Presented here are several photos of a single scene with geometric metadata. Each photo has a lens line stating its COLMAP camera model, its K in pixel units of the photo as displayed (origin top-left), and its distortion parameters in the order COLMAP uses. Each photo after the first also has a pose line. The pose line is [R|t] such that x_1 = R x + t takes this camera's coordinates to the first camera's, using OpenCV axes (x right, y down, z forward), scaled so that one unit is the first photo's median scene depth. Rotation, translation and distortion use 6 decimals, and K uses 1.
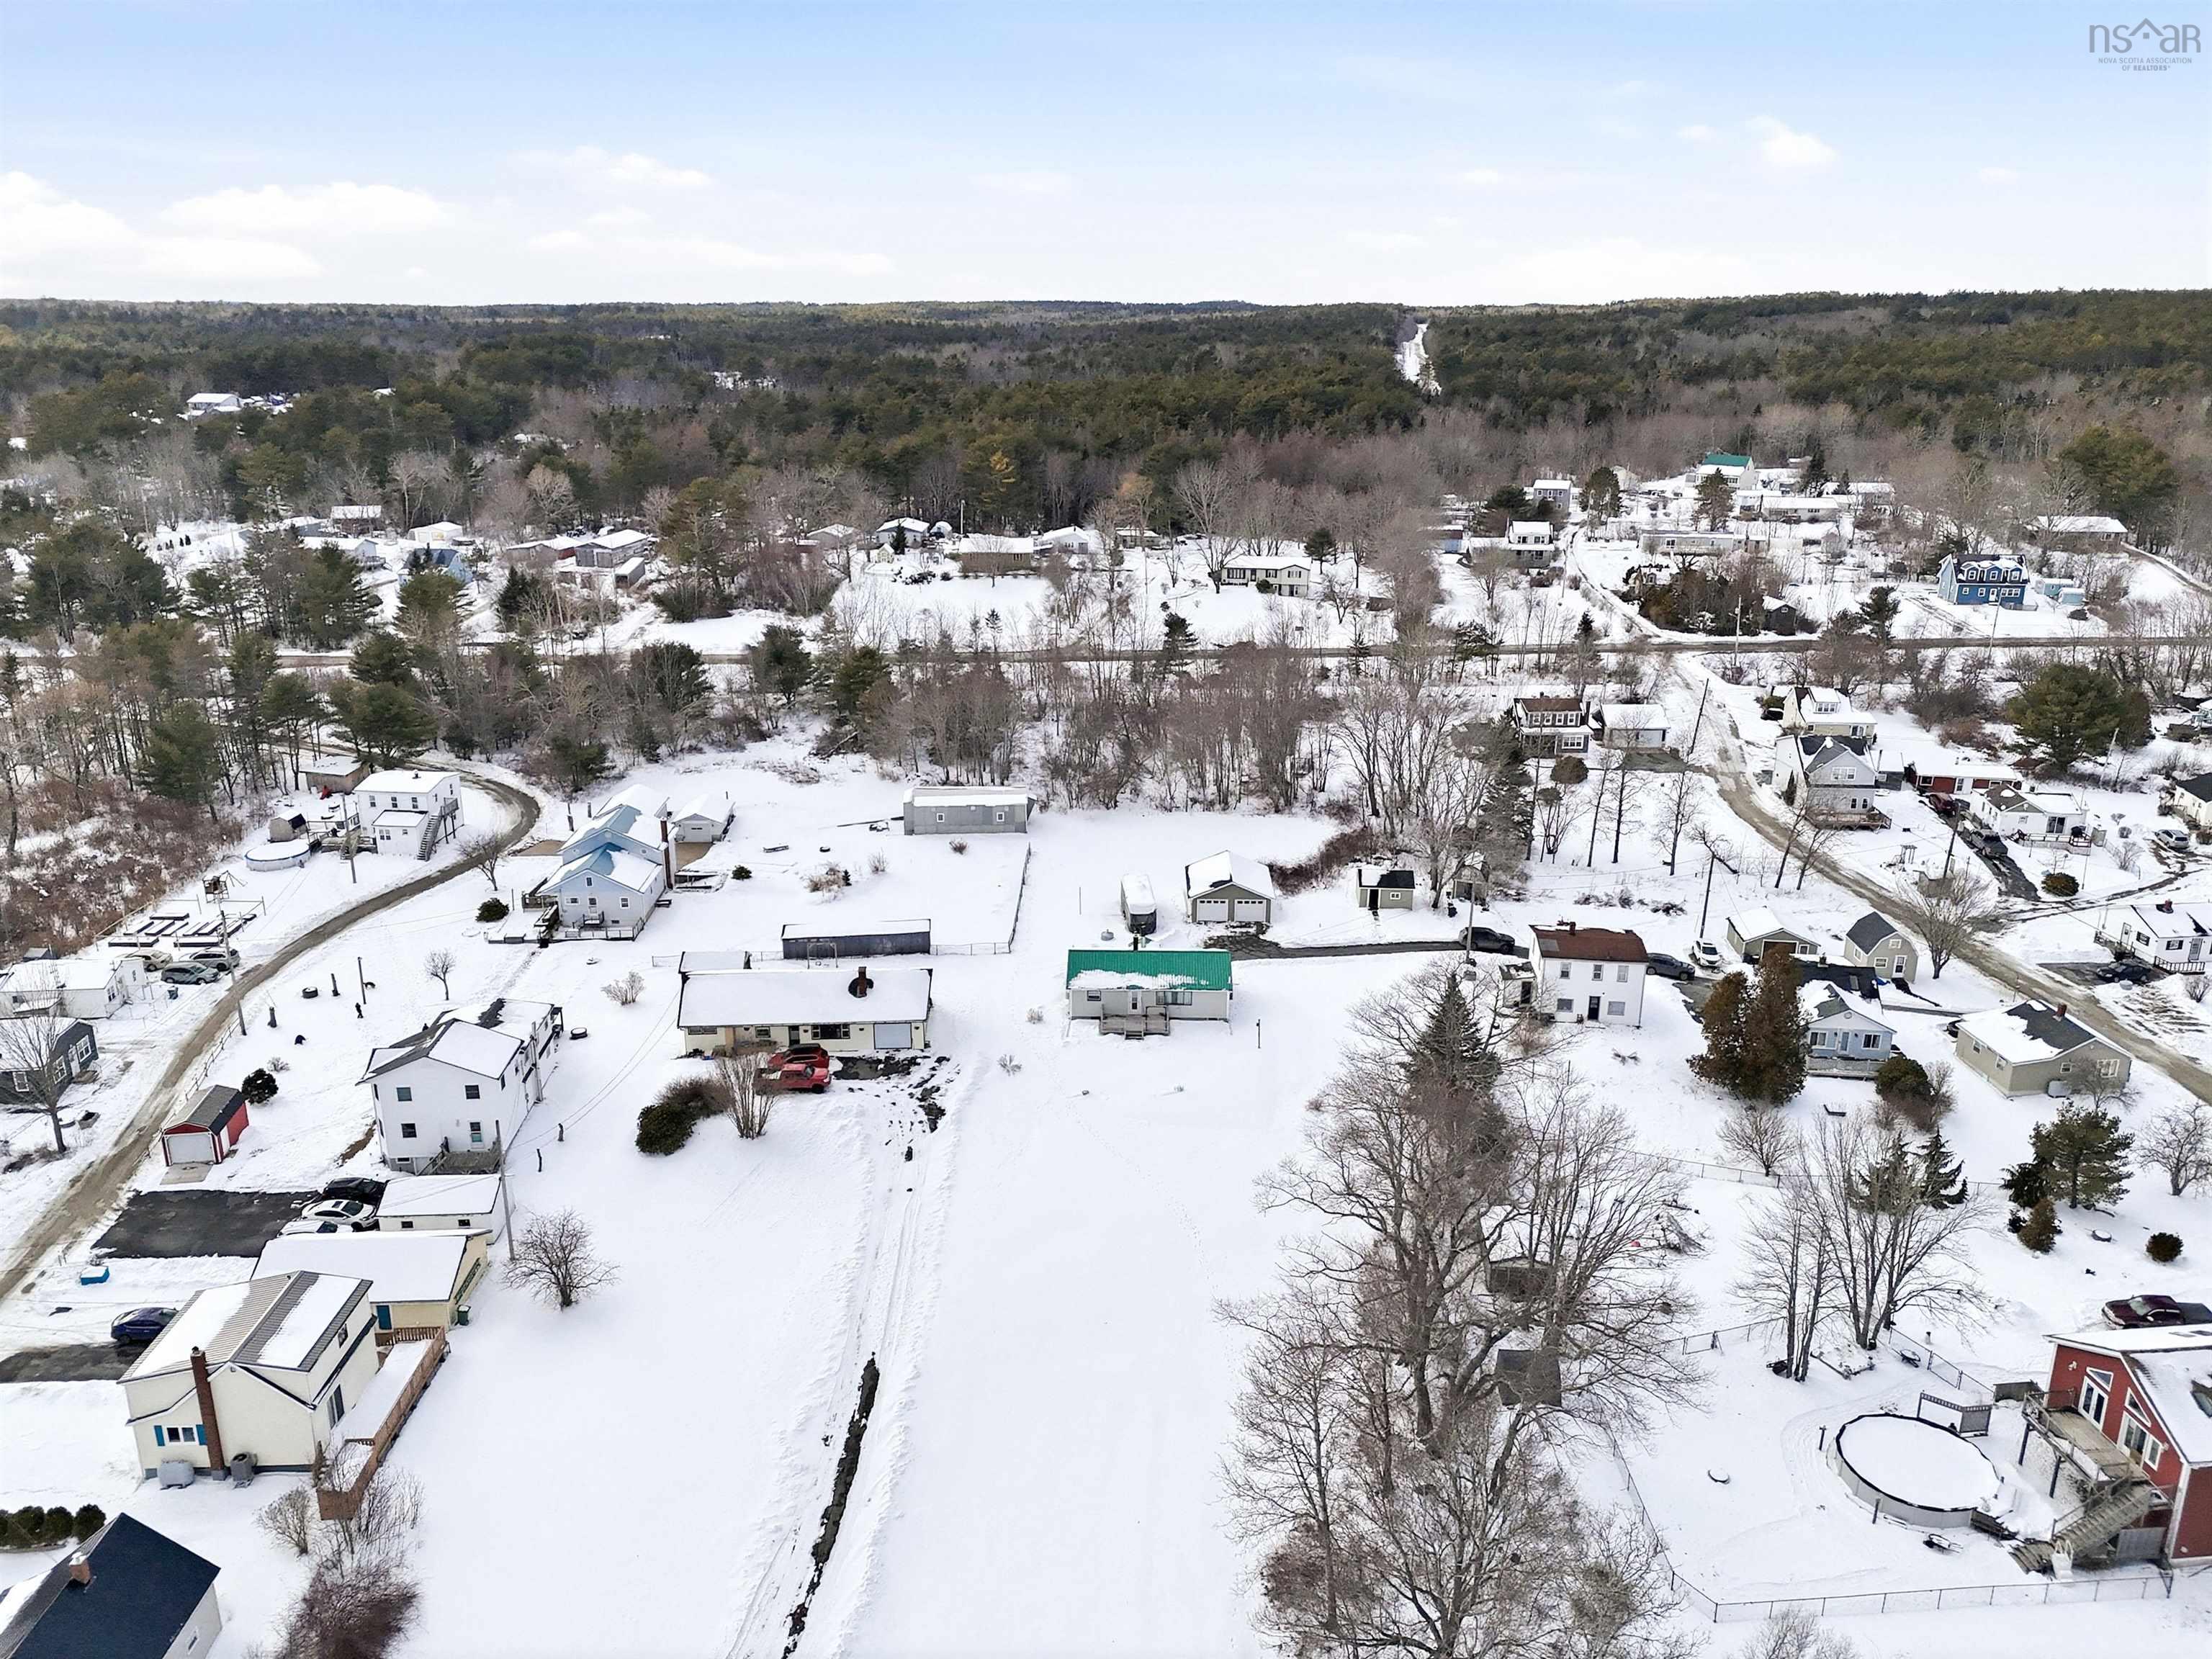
lens RADIAL K [[1611.5, 0, 1110.7], [0, 1611.5, 830.2], [0, 0, 1]] dist [0.109363, -0.128937]
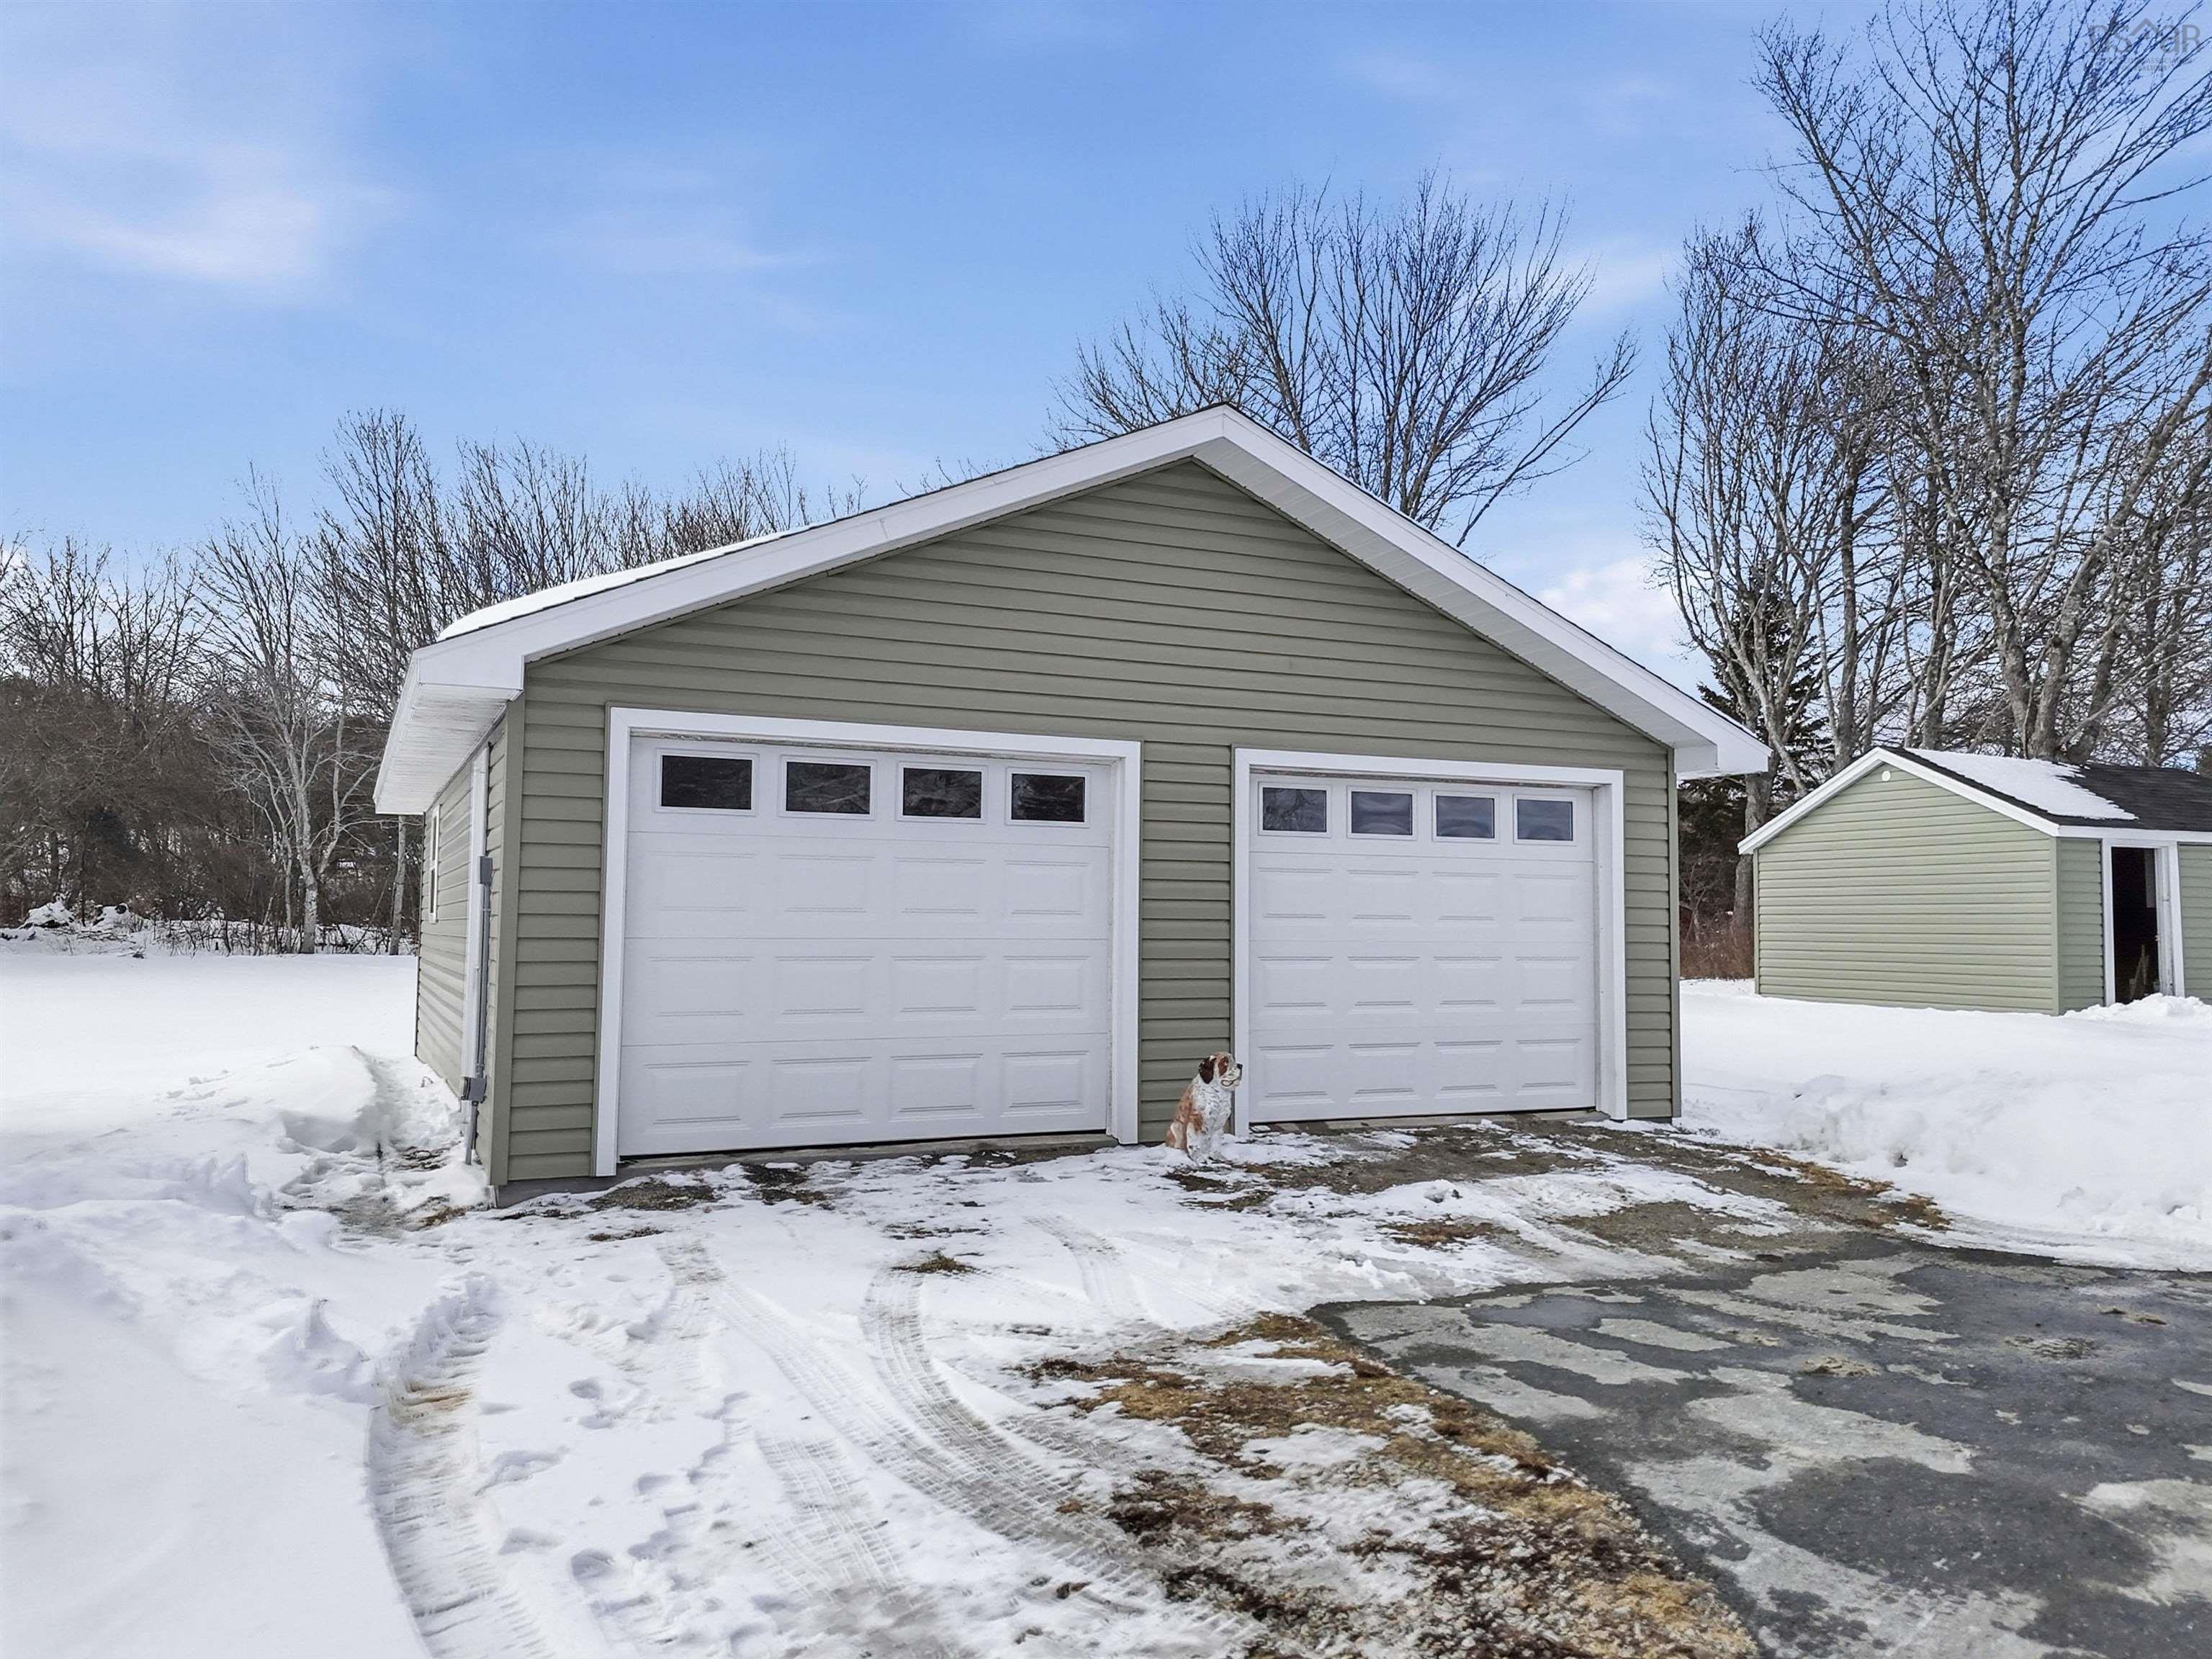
lens RADIAL K [[1611.5, 0, 1110.7], [0, 1611.5, 830.2], [0, 0, 1]] dist [0.109363, -0.128937]
pose [[0.899200, 0.023881, 0.436886, 0.044657], [0.124541, 0.943236, -0.307889, 0.064231], [-0.419439, 0.331264, 0.845183, 0.938558]]
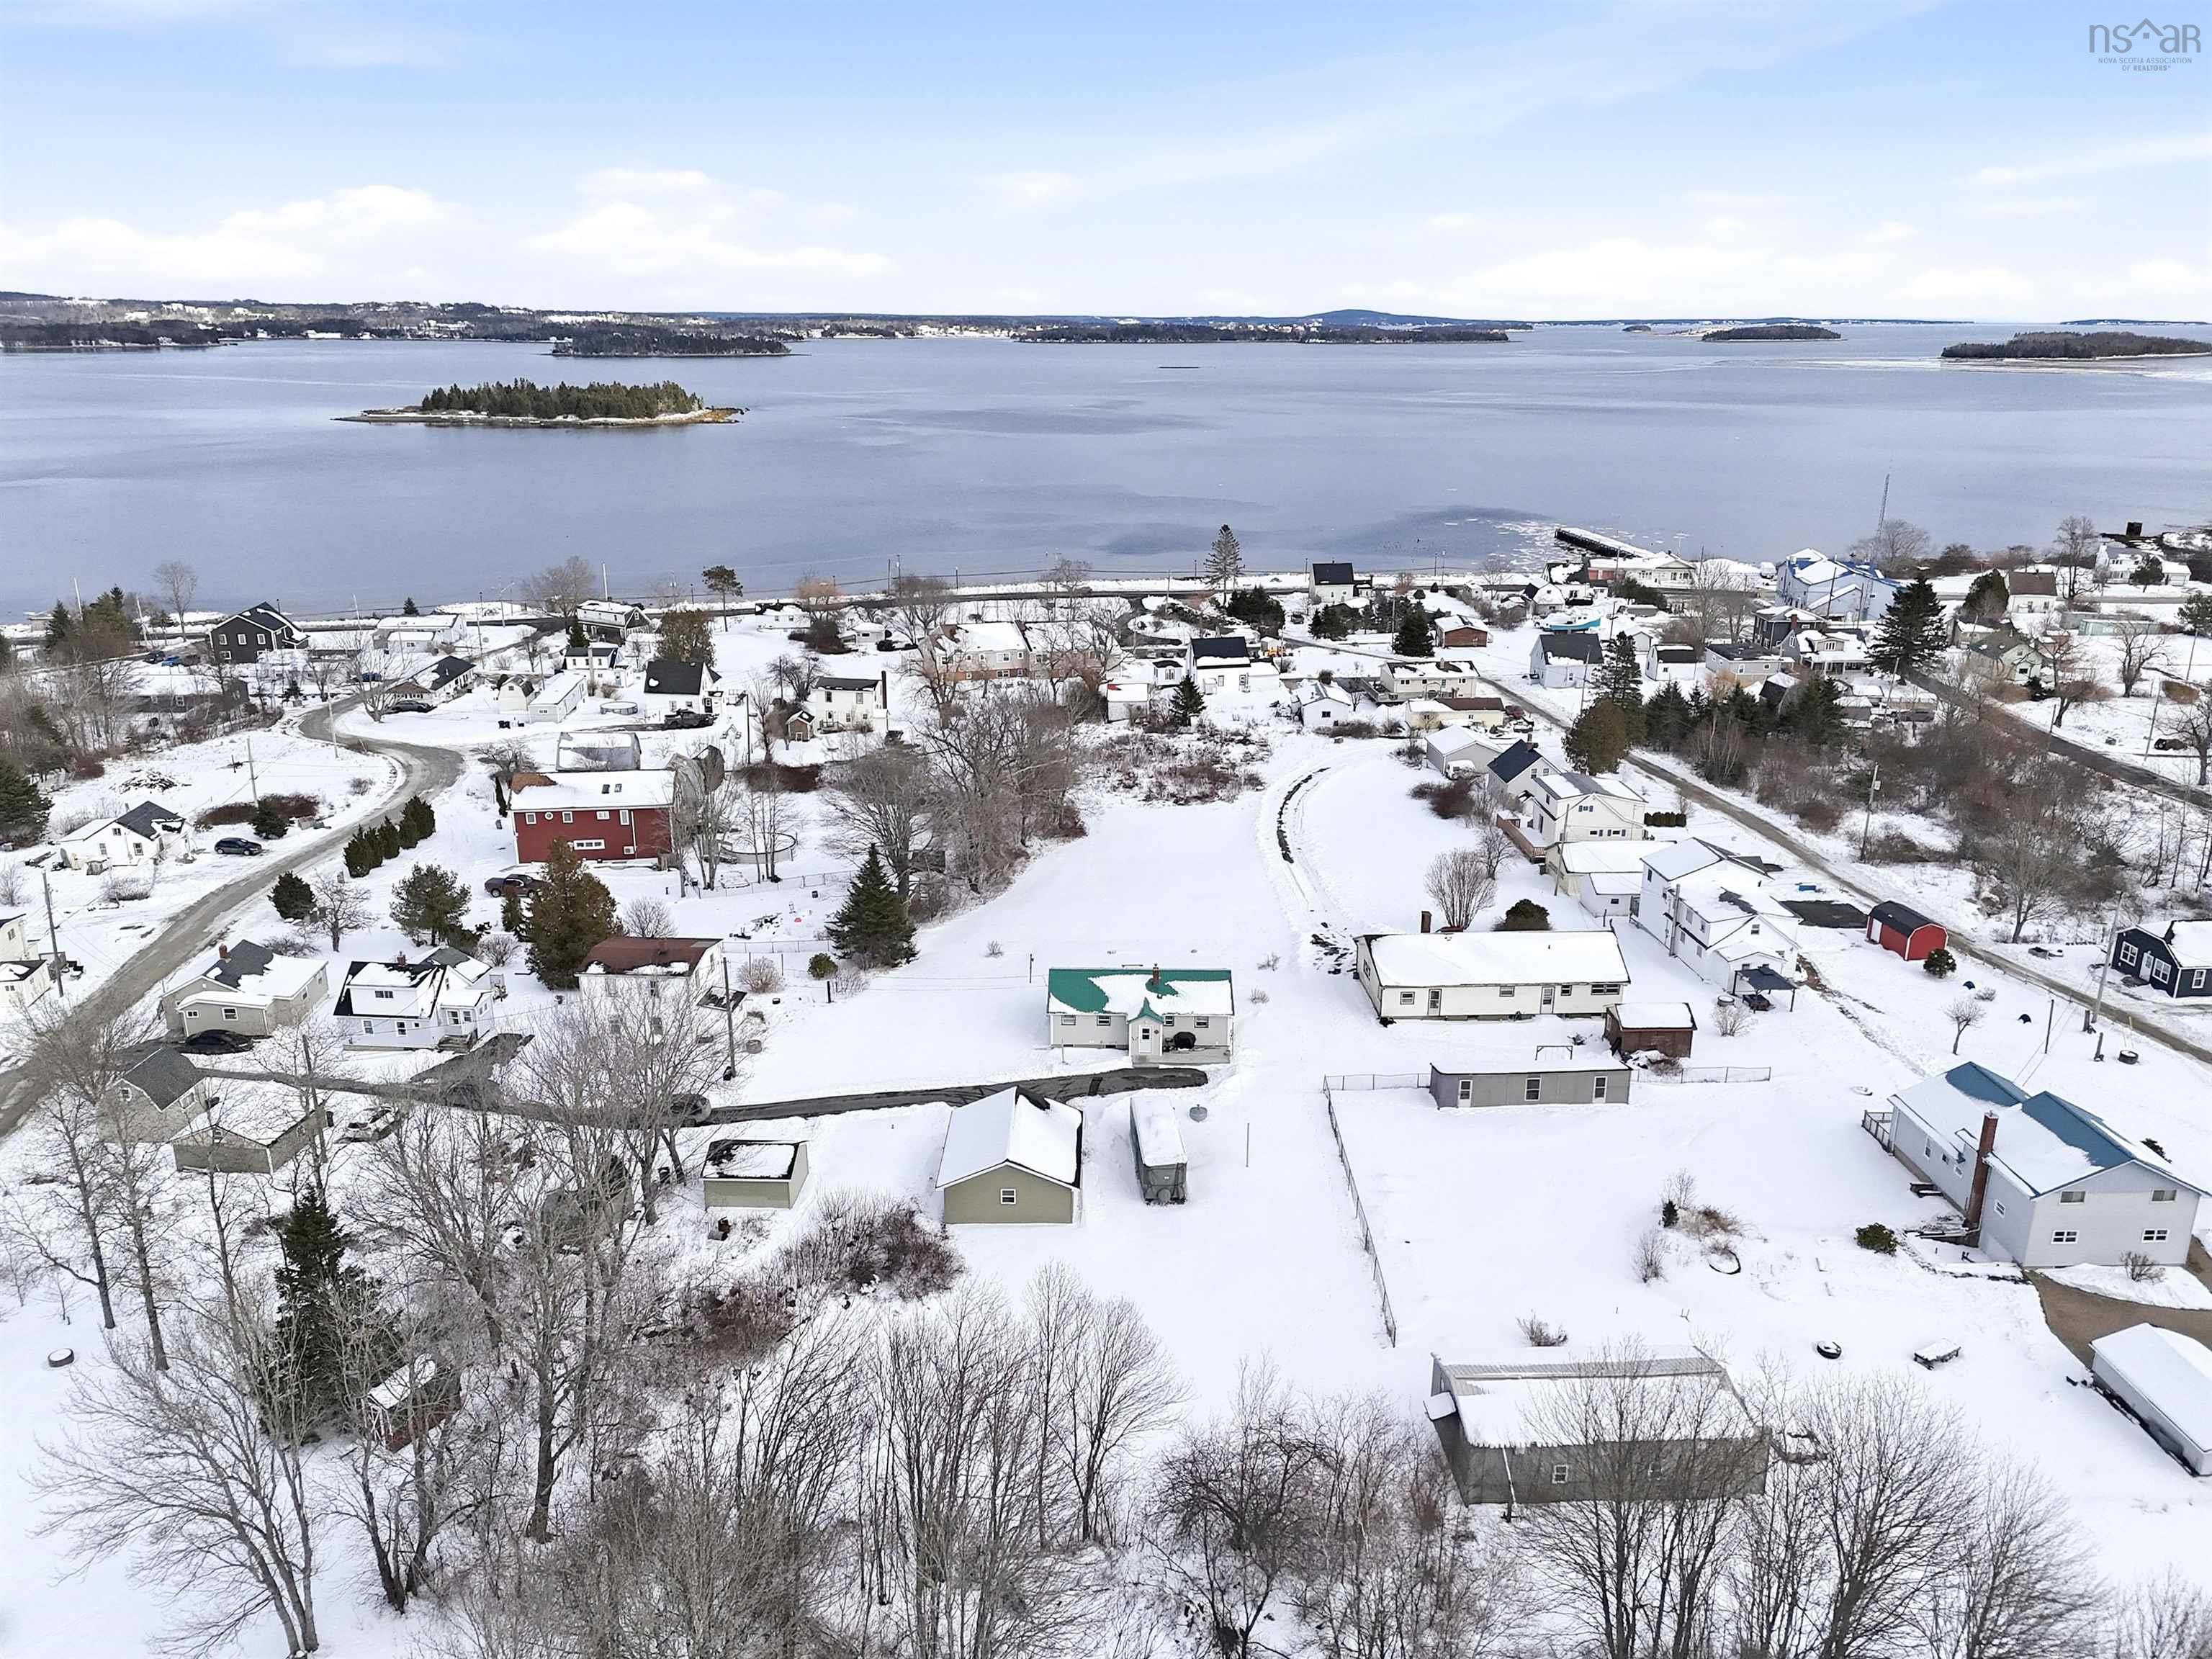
lens RADIAL K [[1611.5, 0, 1110.7], [0, 1611.5, 830.2], [0, 0, 1]] dist [0.109363, -0.128937]
pose [[-0.999910, -0.002099, -0.013262, 0.045845], [-0.009333, 0.818790, 0.574017, -0.435395], [0.009654, 0.574089, -0.818736, 1.466433]]
